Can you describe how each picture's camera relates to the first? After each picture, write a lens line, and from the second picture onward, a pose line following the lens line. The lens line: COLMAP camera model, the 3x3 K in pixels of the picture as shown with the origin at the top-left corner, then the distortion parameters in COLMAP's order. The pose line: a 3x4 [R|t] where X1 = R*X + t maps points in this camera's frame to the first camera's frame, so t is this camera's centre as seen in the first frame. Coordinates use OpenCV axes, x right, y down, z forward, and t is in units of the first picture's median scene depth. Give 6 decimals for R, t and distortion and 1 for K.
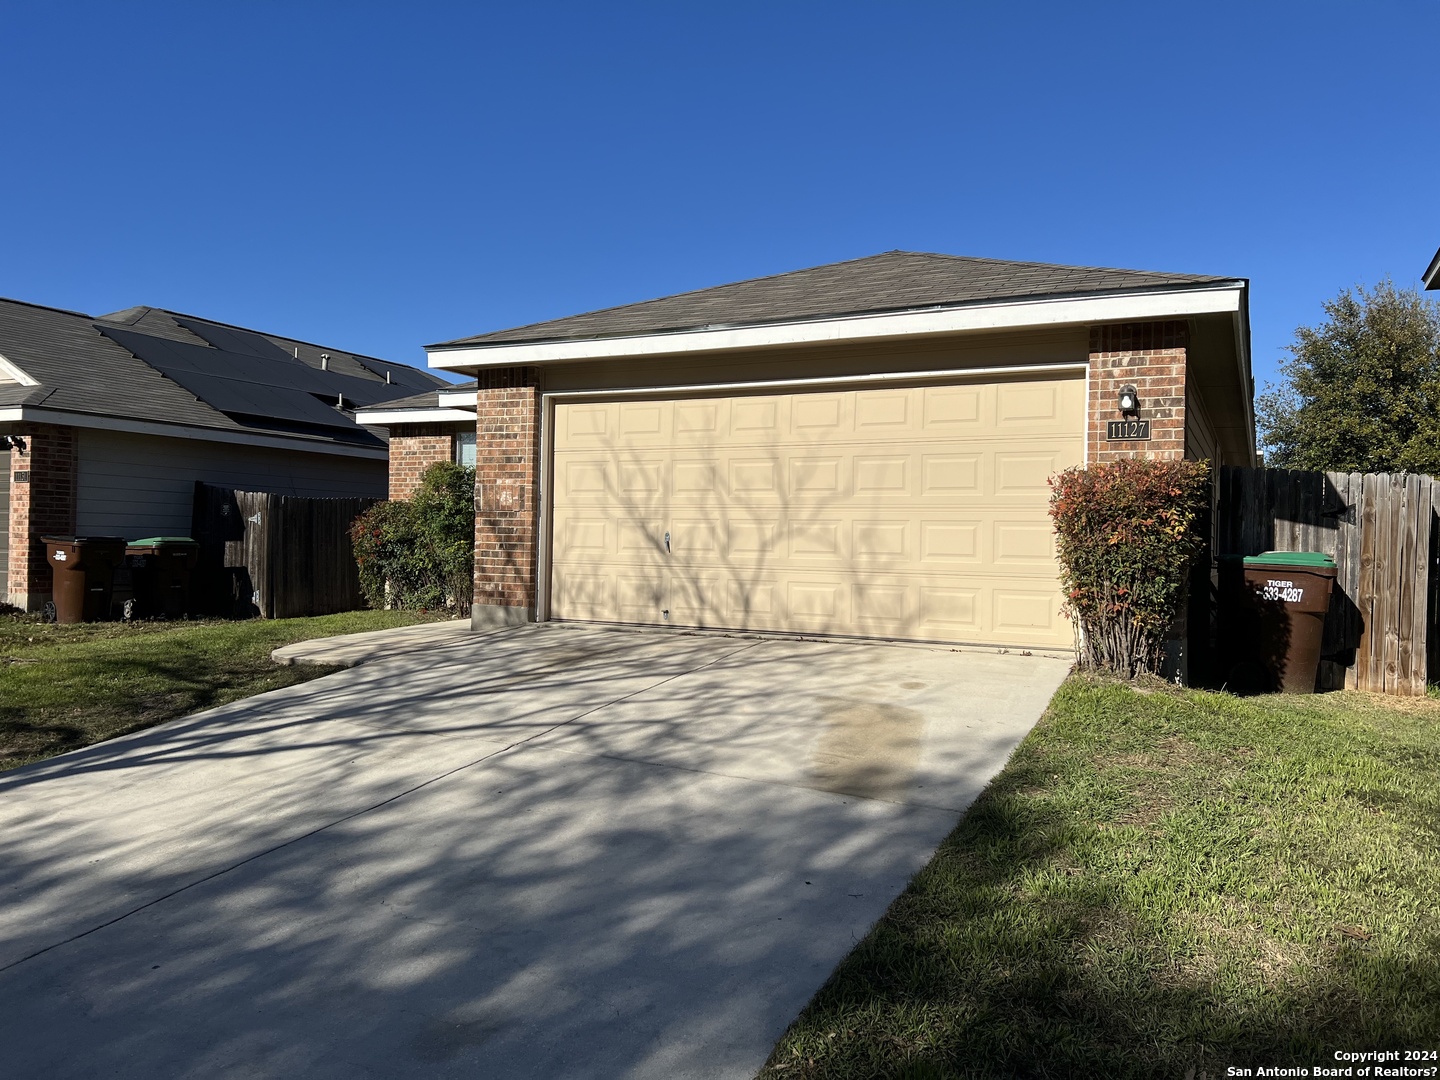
lens RADIAL K [[1063.4, 0, 720.0], [0, 1063.4, 540.0], [0, 0, 1]] dist [0.070059, -0.070415]
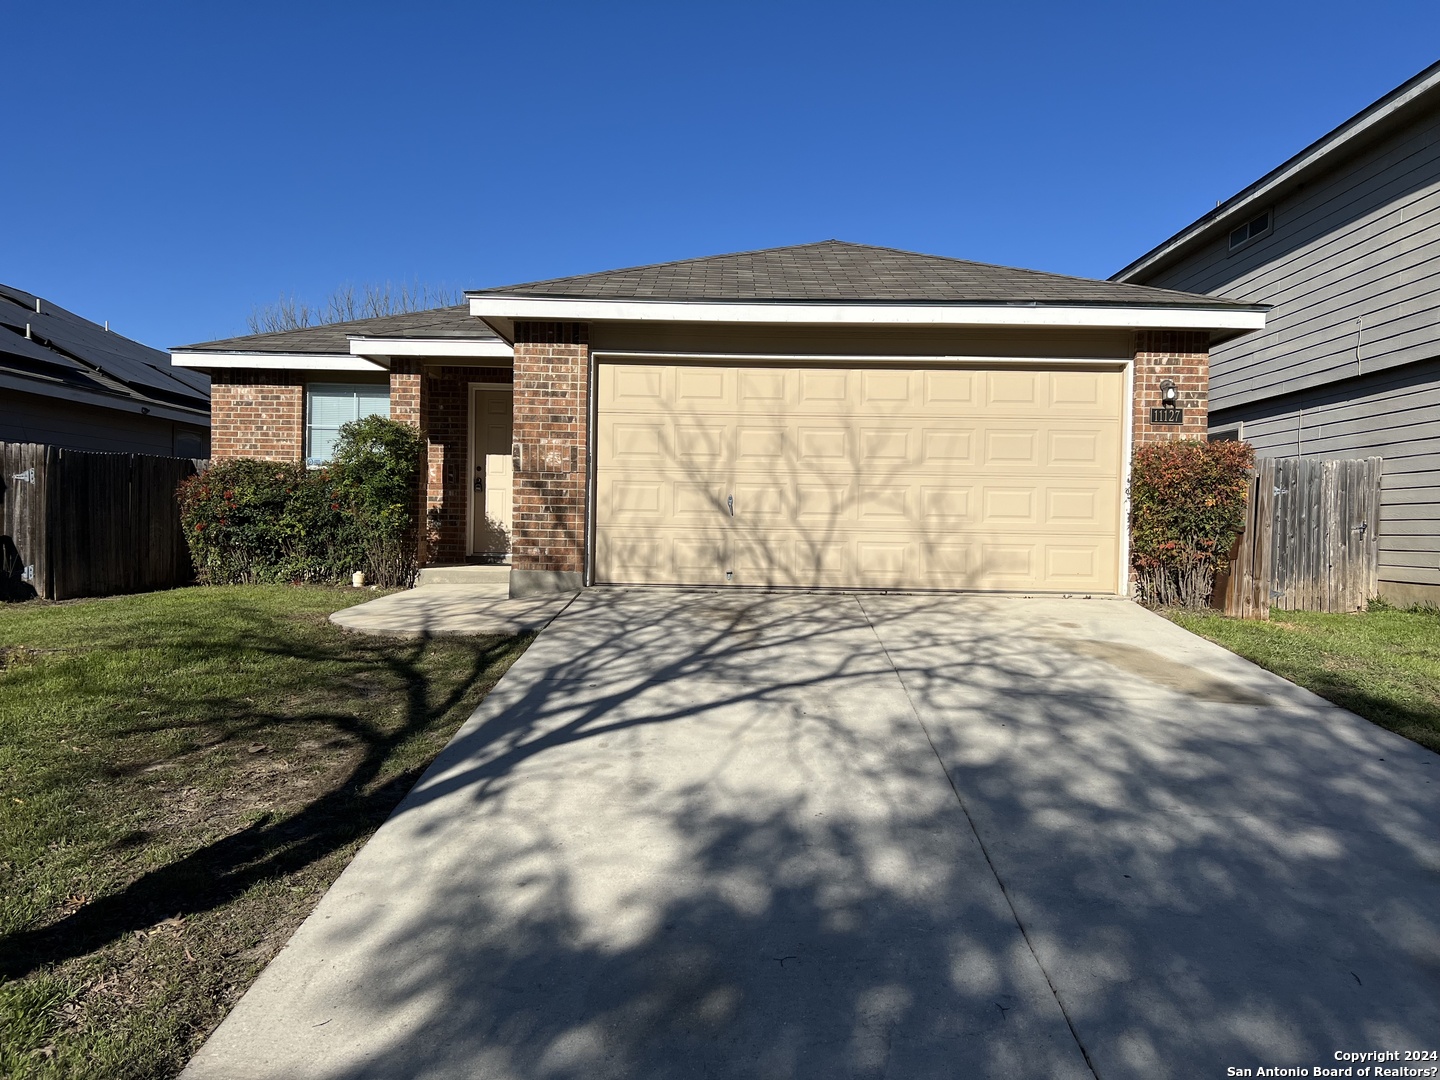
lens RADIAL K [[1063.4, 0, 720.0], [0, 1063.4, 540.0], [0, 0, 1]] dist [0.070059, -0.070415]
pose [[0.901310, -0.008645, 0.433088, -0.510081], [-0.002759, 0.999666, 0.025697, 0.009289], [-0.433165, -0.024356, 0.900985, 0.073167]]
